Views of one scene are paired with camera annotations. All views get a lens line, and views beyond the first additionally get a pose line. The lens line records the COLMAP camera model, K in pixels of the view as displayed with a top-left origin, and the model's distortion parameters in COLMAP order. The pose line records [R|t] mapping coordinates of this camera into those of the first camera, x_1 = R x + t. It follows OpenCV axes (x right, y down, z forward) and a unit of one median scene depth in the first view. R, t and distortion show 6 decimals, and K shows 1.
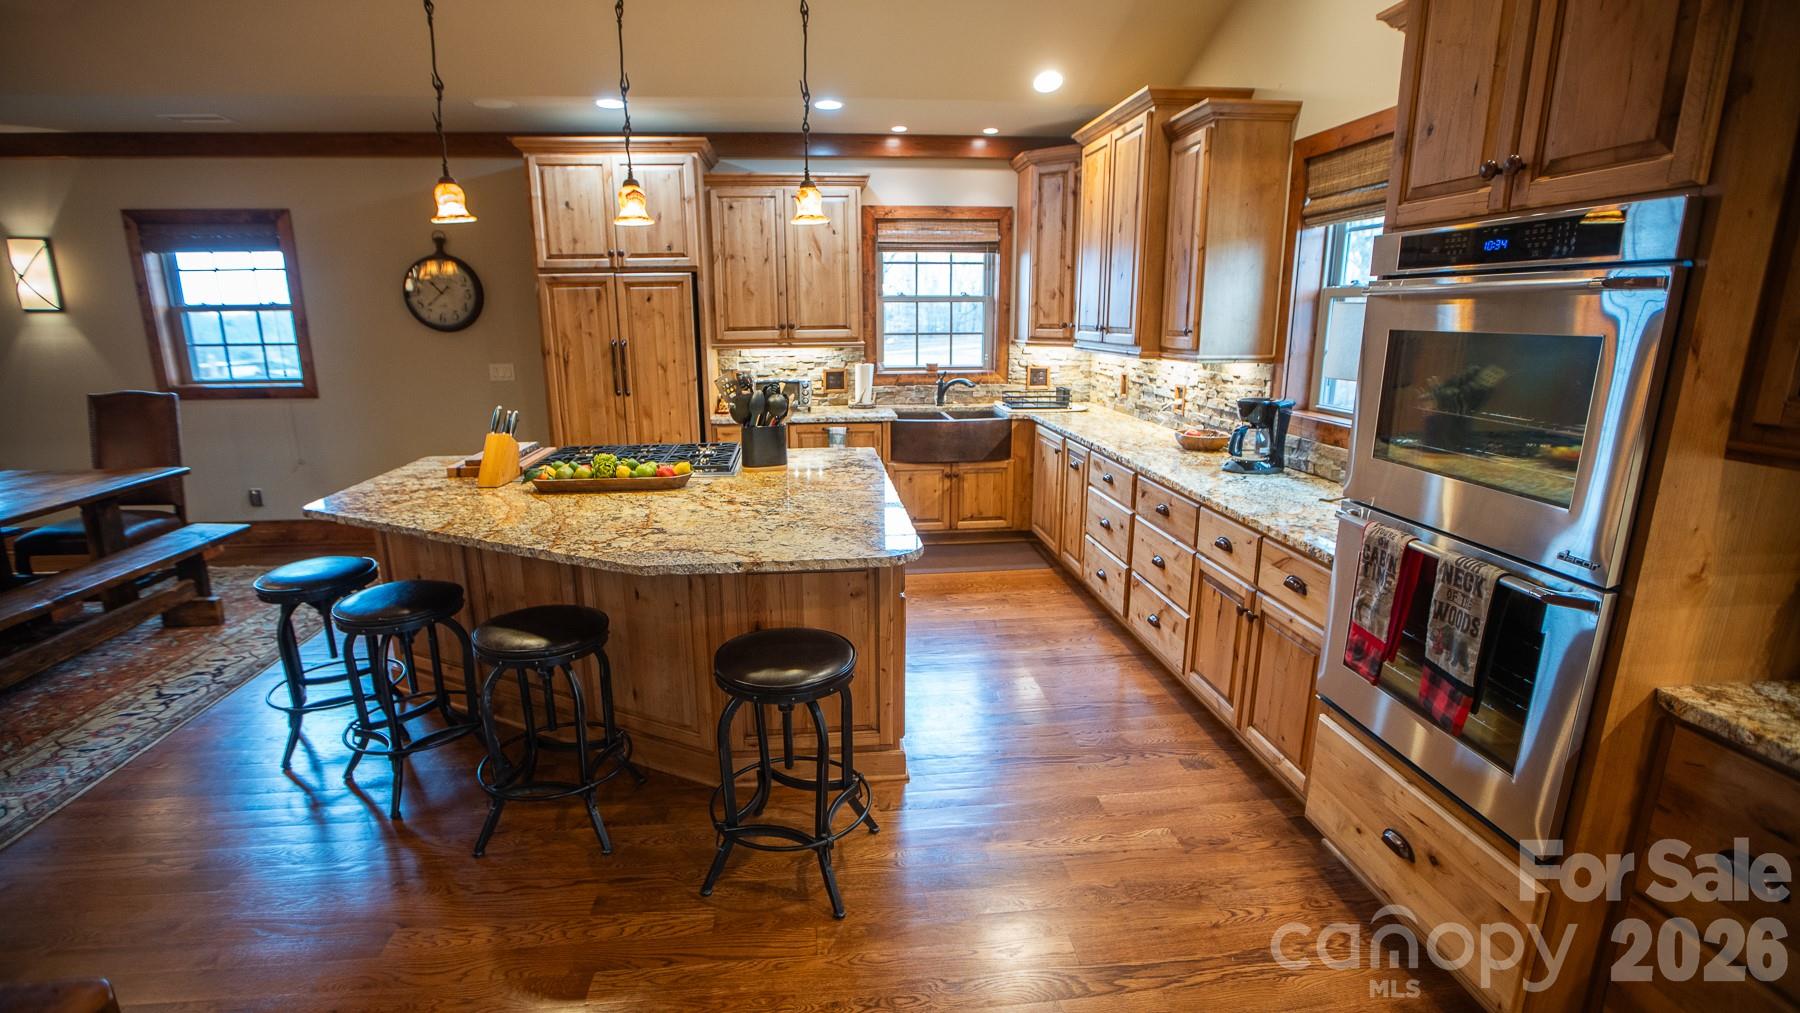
lens RADIAL K [[808.0, 0, 899.9], [0, 808.0, 505.9], [0, 0, 1]] dist [-0.032812, 0.005423]
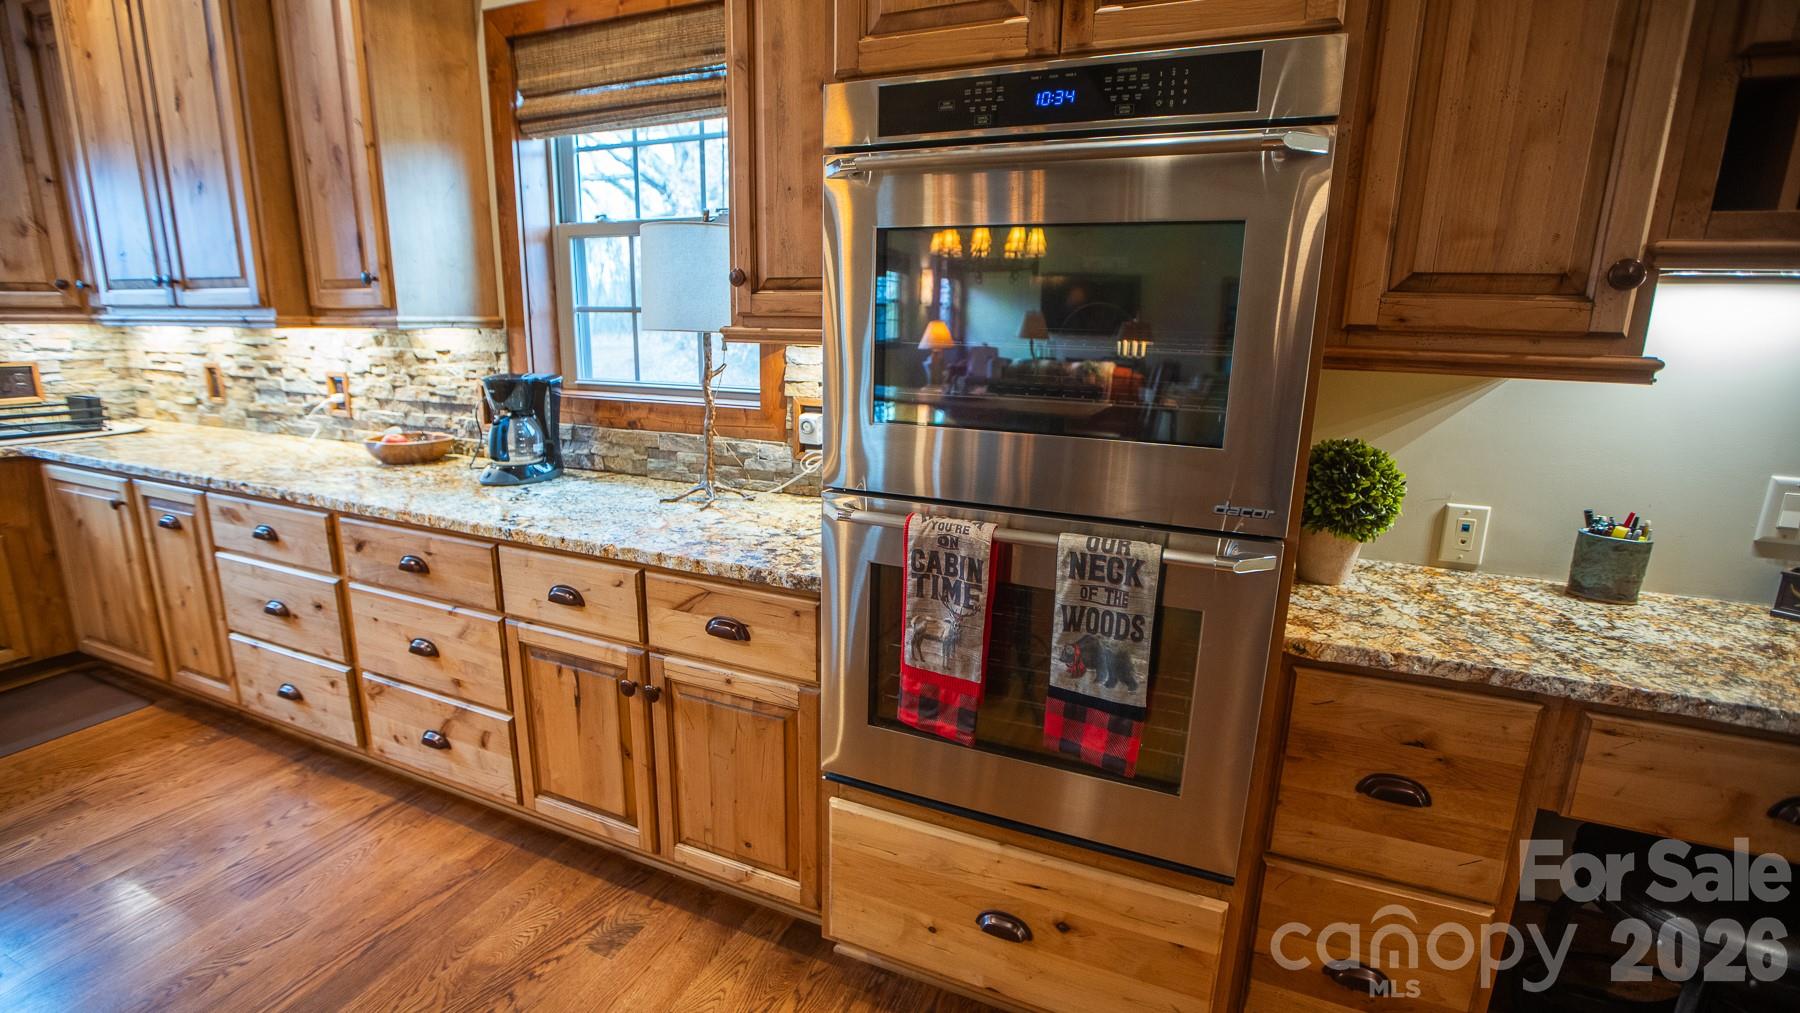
lens RADIAL K [[808.0, 0, 900.6], [0, 808.0, 503.7], [0, 0, 1]] dist [-0.032812, 0.005423]
pose [[0.498256, -0.182686, 0.847565, 0.005400], [0.183805, 0.977587, 0.102658, -0.034856], [-0.847323, 0.104636, 0.520668, 0.367557]]
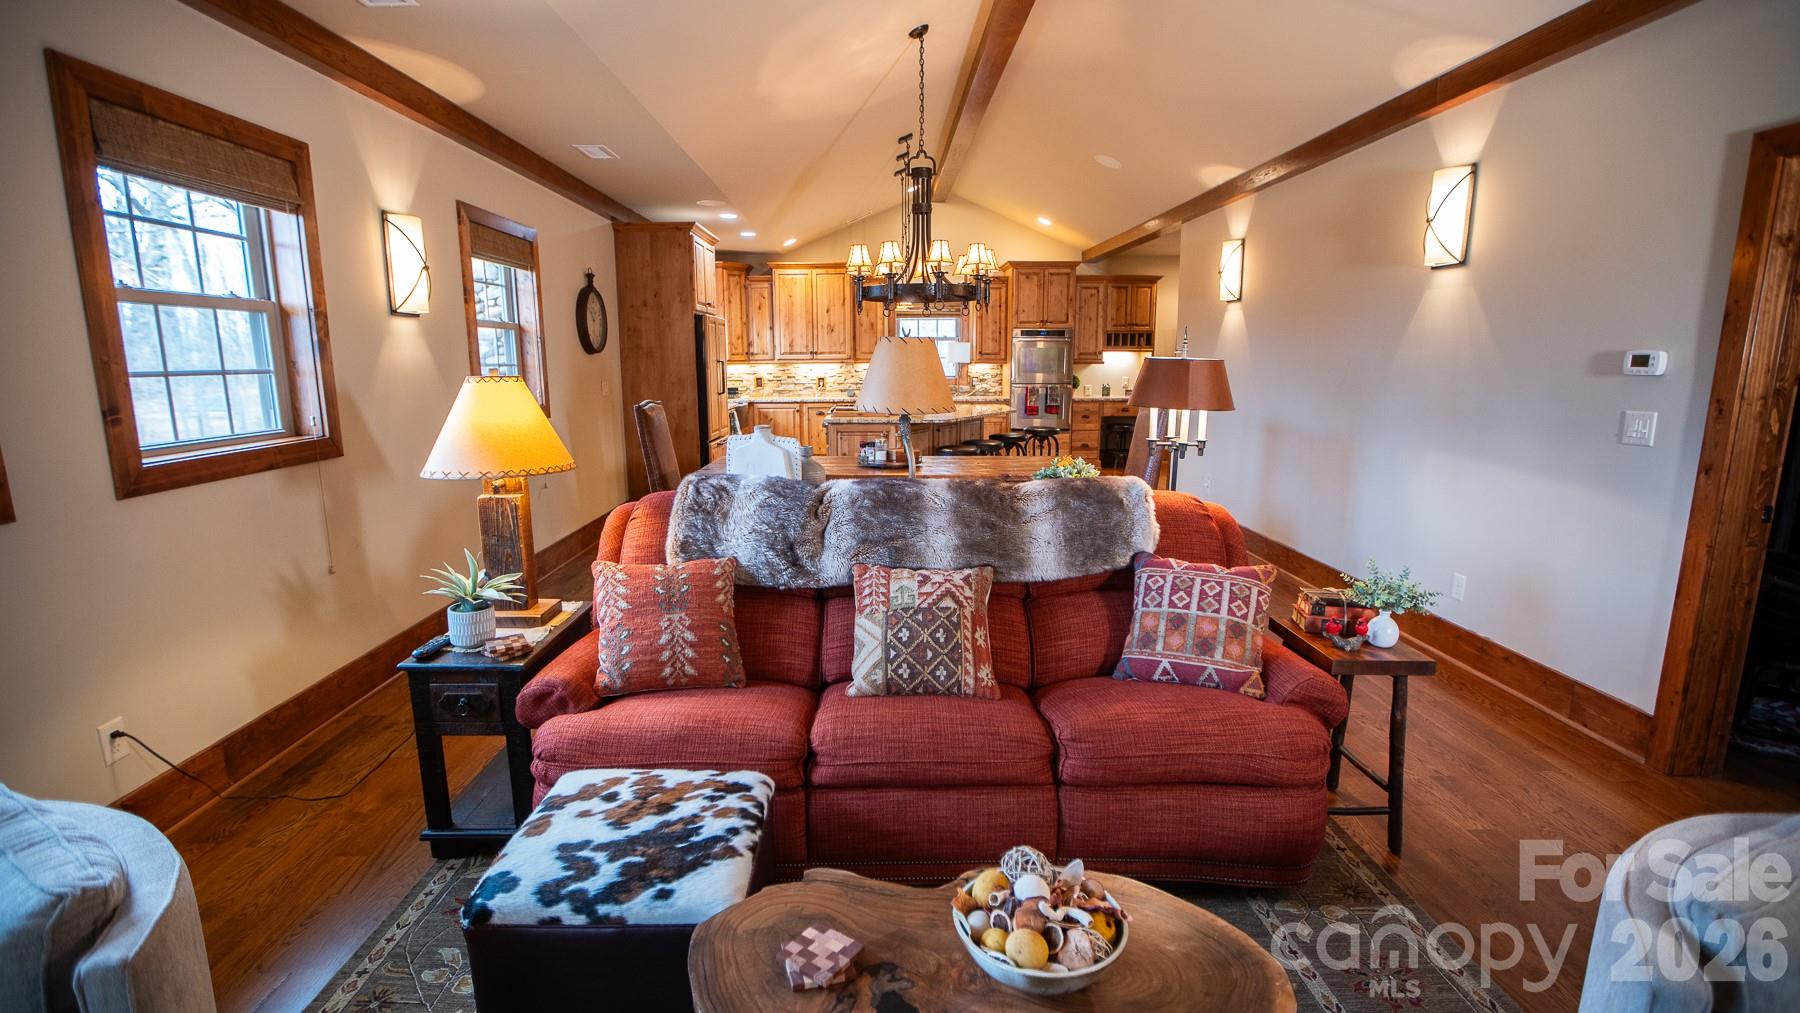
lens RADIAL K [[808.0, 0, 900.3], [0, 808.0, 509.3], [0, 0, 1]] dist [-0.032812, 0.005423]
pose [[0.087727, -0.181987, 0.979380, -2.740346], [0.227519, 0.960843, 0.158163, -0.134341], [-0.969814, 0.208952, 0.125697, 0.753483]]
